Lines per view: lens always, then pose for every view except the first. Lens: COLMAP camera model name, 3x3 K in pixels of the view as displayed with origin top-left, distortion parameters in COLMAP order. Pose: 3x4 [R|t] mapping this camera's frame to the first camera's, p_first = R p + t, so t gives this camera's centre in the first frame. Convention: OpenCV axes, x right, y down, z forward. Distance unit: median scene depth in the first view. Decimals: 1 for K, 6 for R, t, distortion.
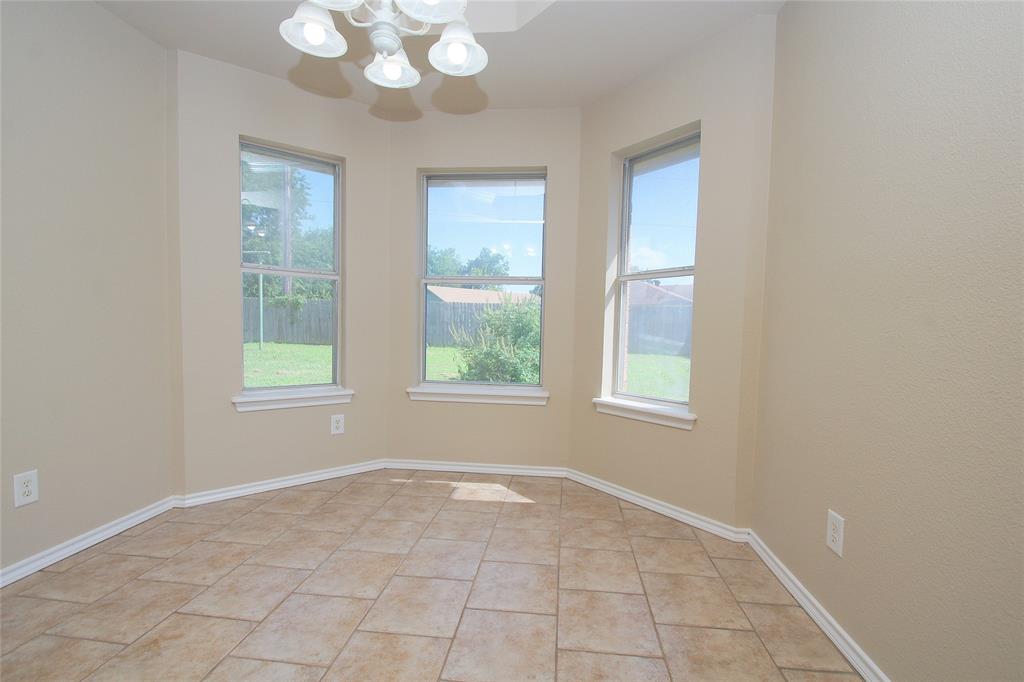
lens RADIAL K [[451.2, 0, 515.6], [0, 451.2, 352.2], [0, 0, 1]] dist [0.011332, -0.013817]
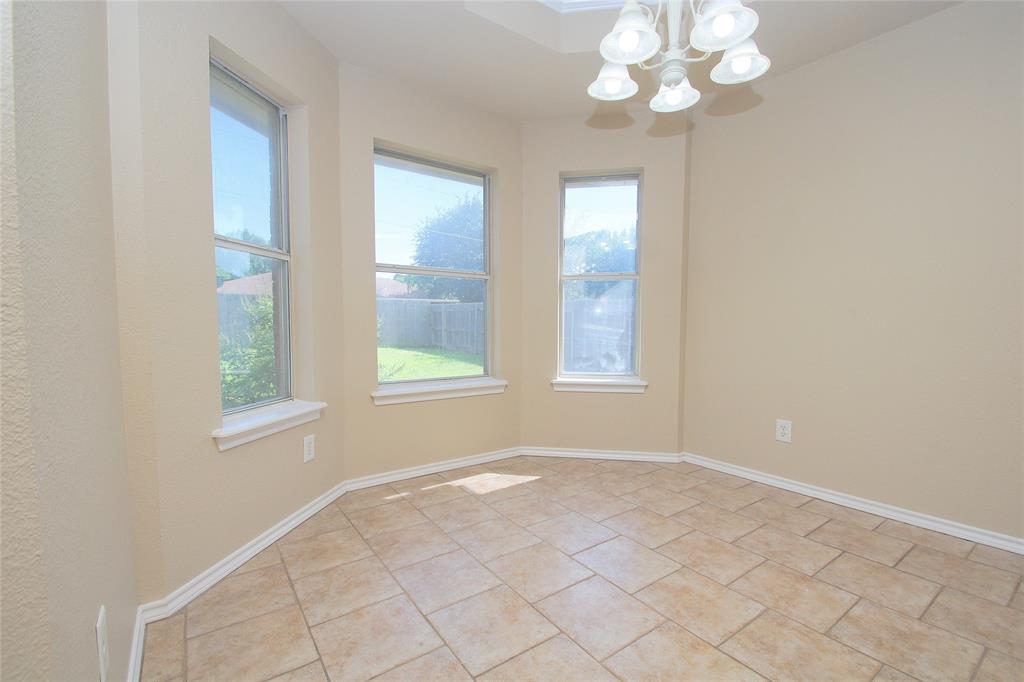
lens RADIAL K [[451.2, 0, 515.6], [0, 451.2, 352.2], [0, 0, 1]] dist [0.011332, -0.013817]
pose [[0.746319, -0.061029, 0.662784, -0.726130], [0.050851, 0.998105, 0.034645, -0.016530], [-0.663643, 0.007848, 0.748008, 0.206000]]
